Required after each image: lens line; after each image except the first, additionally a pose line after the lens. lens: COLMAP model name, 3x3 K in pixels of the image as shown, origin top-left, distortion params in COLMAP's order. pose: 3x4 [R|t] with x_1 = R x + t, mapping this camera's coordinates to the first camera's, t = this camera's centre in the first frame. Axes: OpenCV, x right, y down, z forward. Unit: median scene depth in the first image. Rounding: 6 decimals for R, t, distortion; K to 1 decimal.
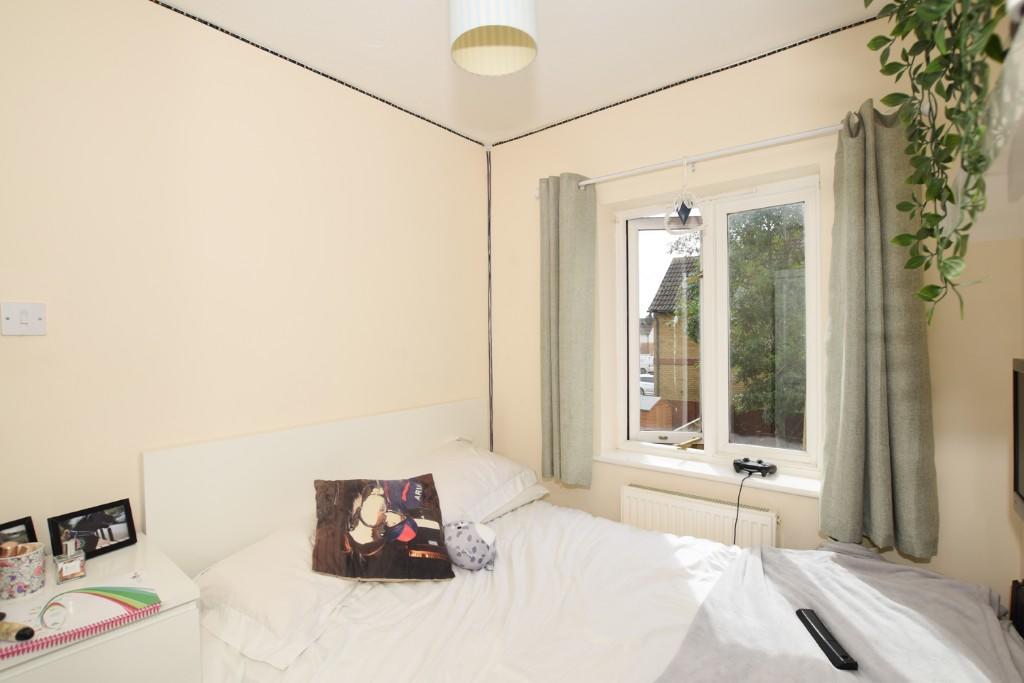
lens RADIAL K [[488.7, 0, 532.2], [0, 488.7, 328.7], [0, 0, 1]] dist [-0.040242, 0.000126]
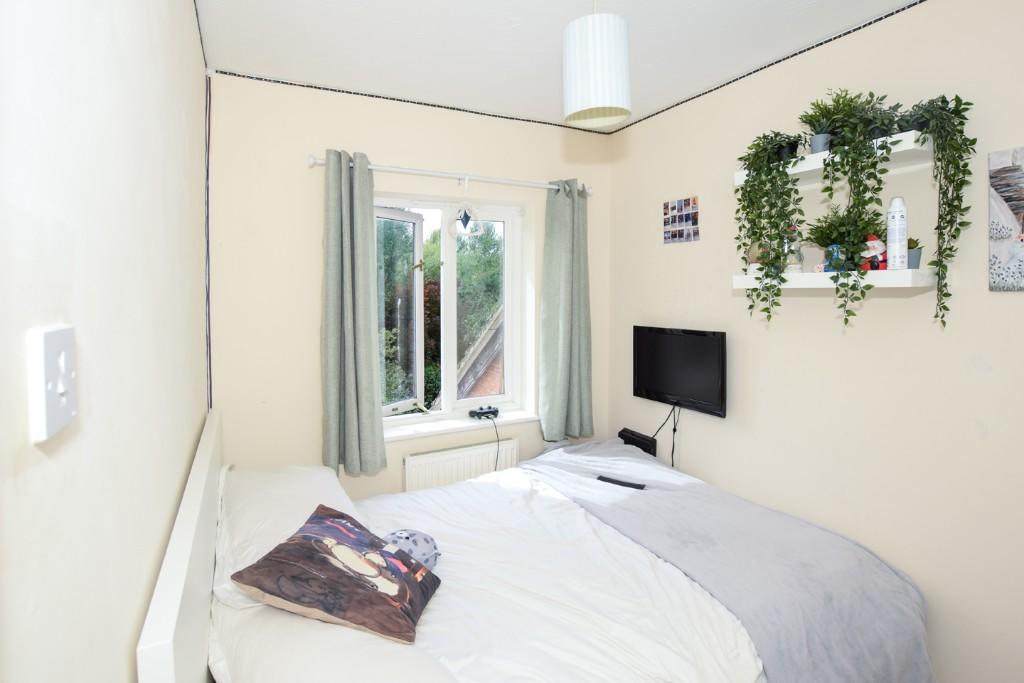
lens RADIAL K [[492.9, 0, 513.3], [0, 492.9, 293.1], [0, 0, 1]] dist [-0.038455, 0.000097]
pose [[0.404083, 0.003949, 0.914714, -0.940797], [-0.009085, 0.999959, -0.000304, -0.061418], [-0.914677, -0.008187, 0.404103, 0.447855]]
